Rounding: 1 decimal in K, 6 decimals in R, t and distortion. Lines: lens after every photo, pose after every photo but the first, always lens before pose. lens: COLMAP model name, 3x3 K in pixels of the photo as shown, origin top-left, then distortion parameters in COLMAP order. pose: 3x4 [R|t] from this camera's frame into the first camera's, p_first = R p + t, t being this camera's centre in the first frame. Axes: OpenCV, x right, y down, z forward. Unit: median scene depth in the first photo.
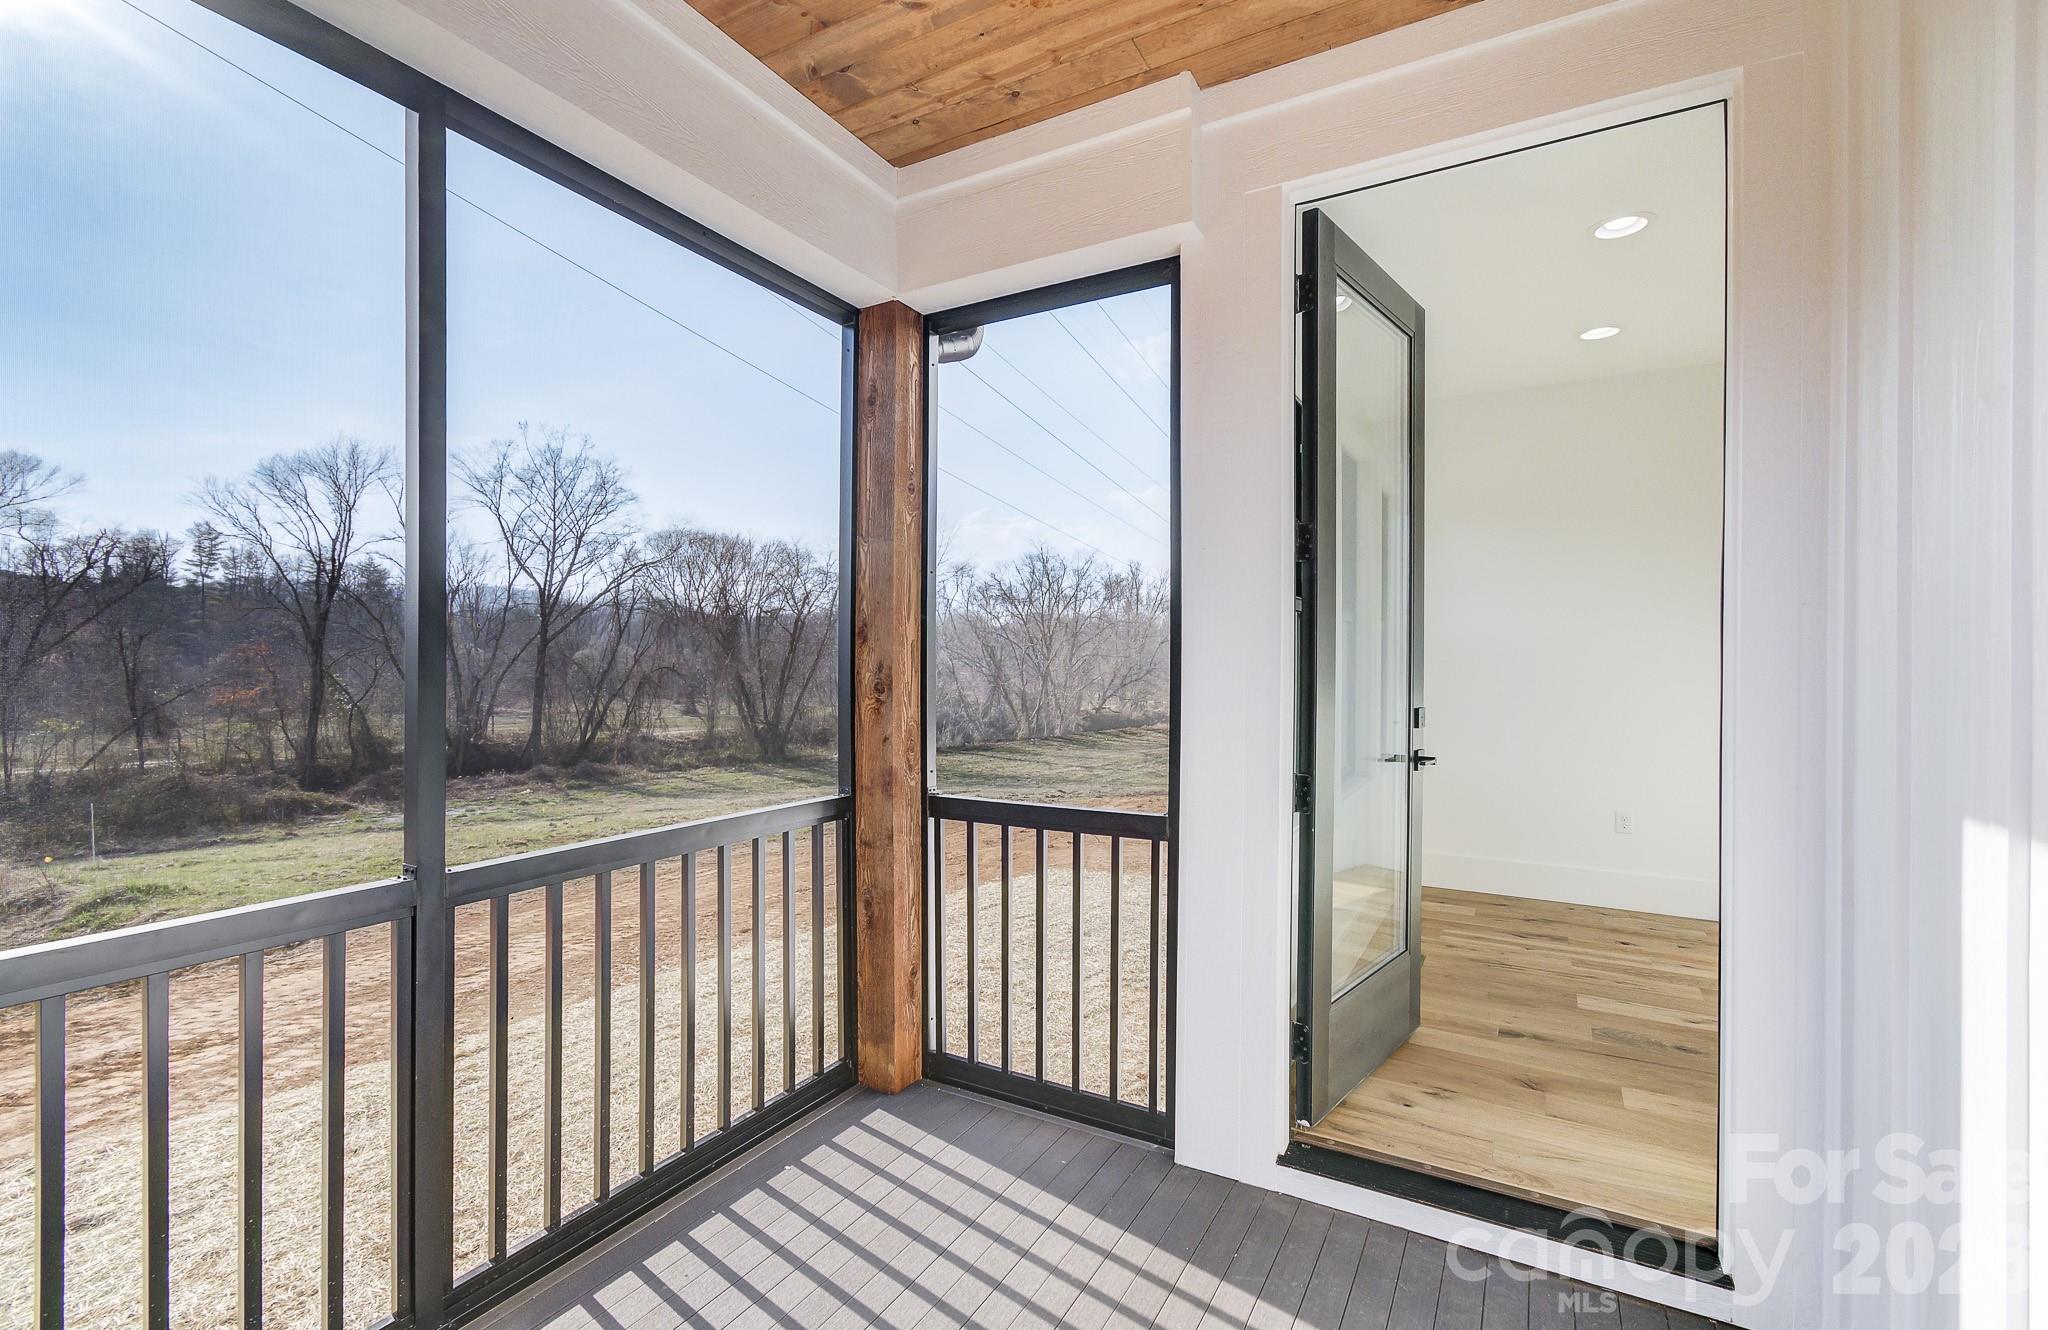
lens RADIAL K [[911.6, 0, 1004.4], [0, 911.6, 665.8], [0, 0, 1]] dist [0.002499, 0.002758]
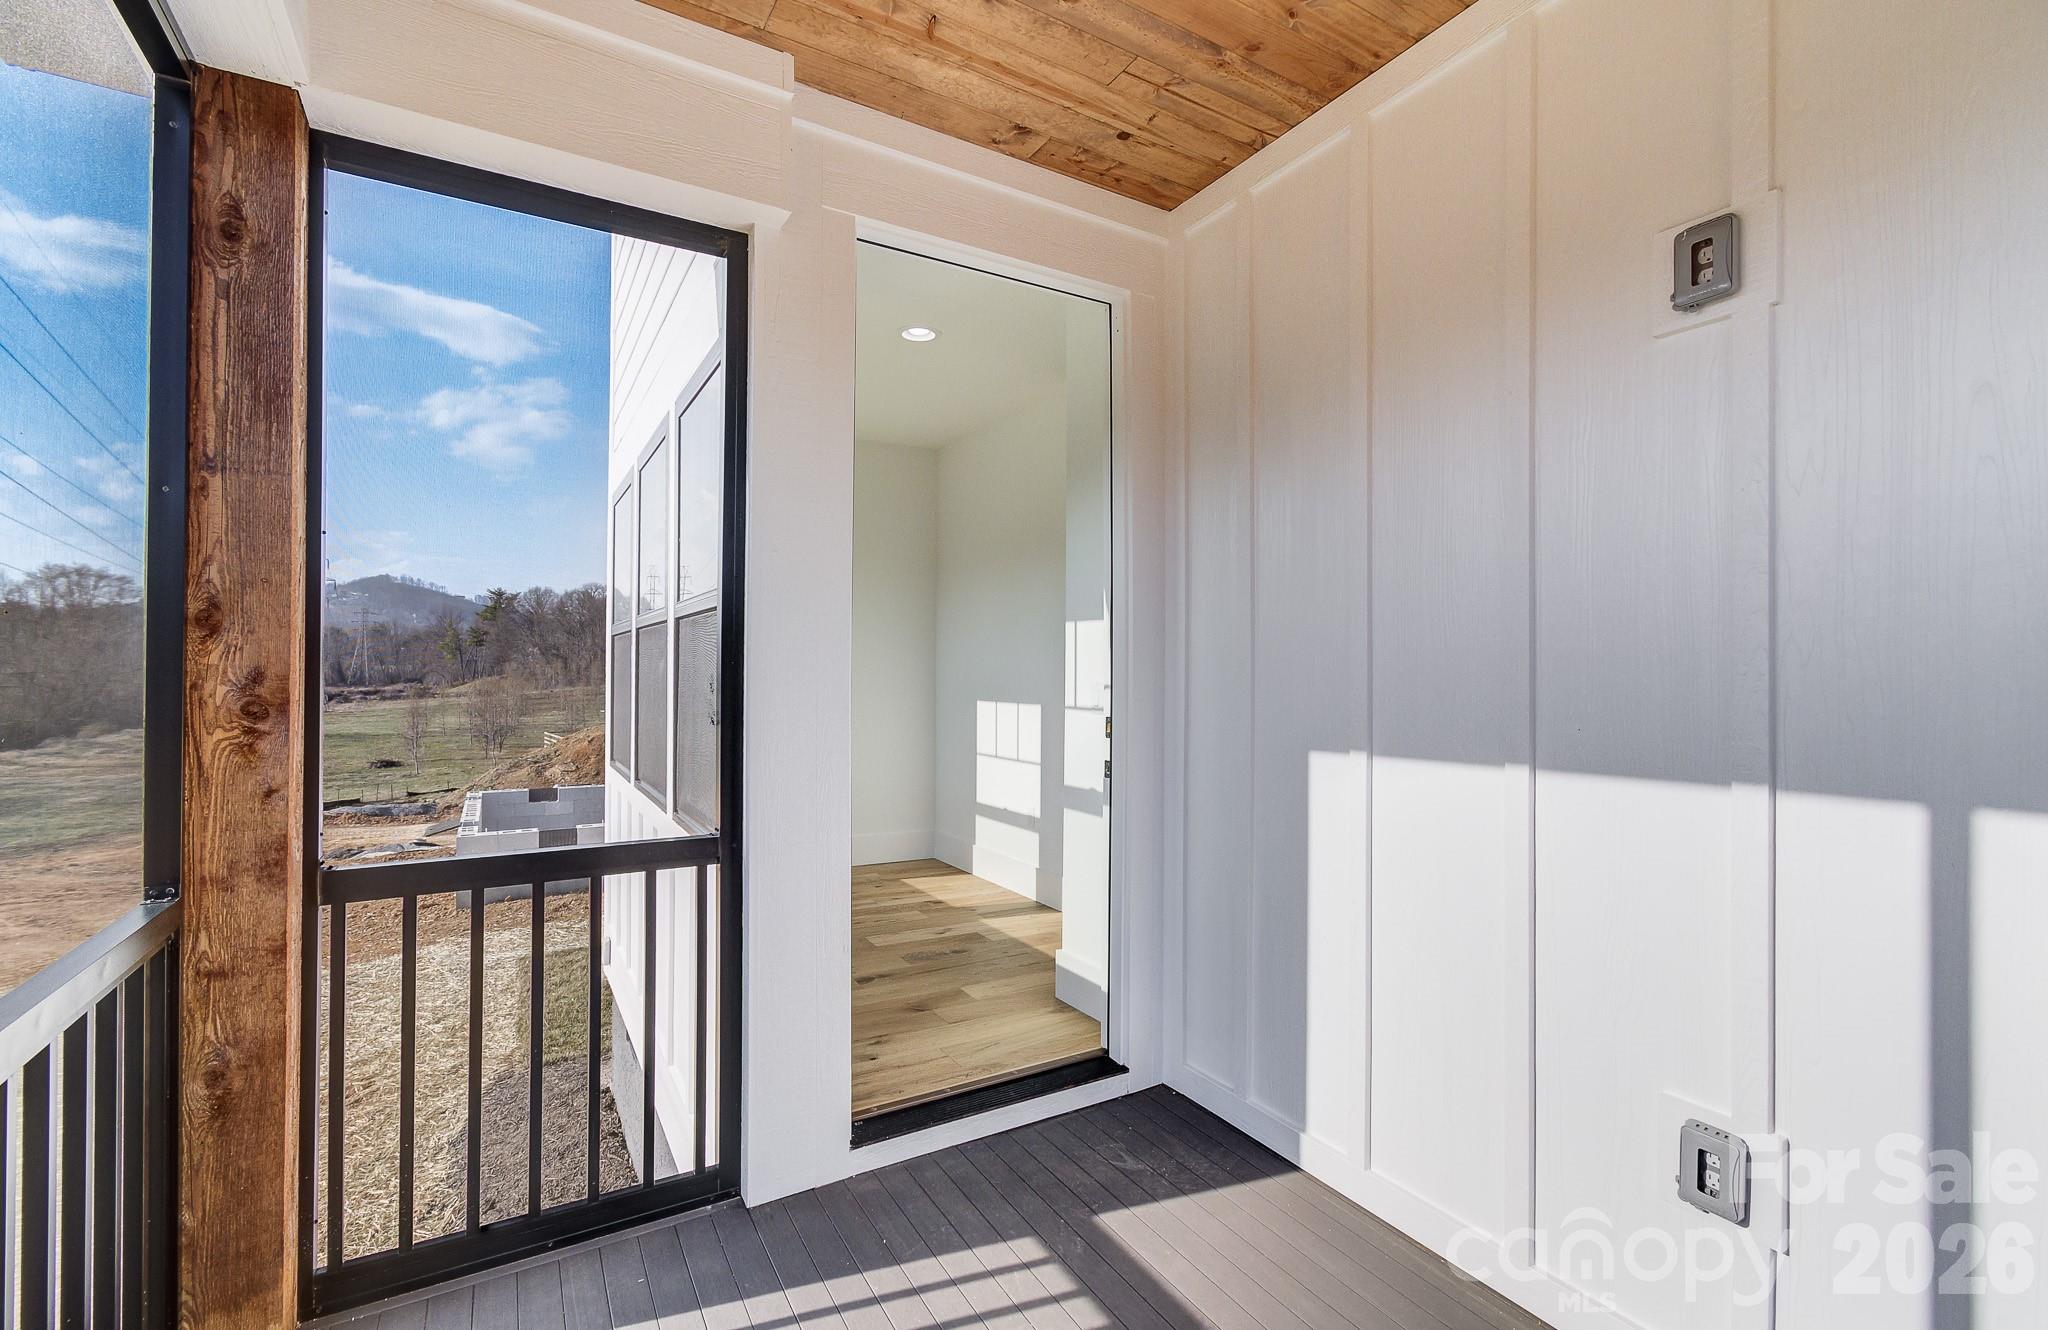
lens RADIAL K [[911.6, 0, 1014.4], [0, 911.6, 666.1], [0, 0, 1]] dist [0.002499, 0.002758]
pose [[0.494305, 0.003117, 0.869283, -0.436466], [0.007794, 0.999937, -0.008018, 0.004261], [-0.869254, 0.010738, 0.494250, 0.270019]]
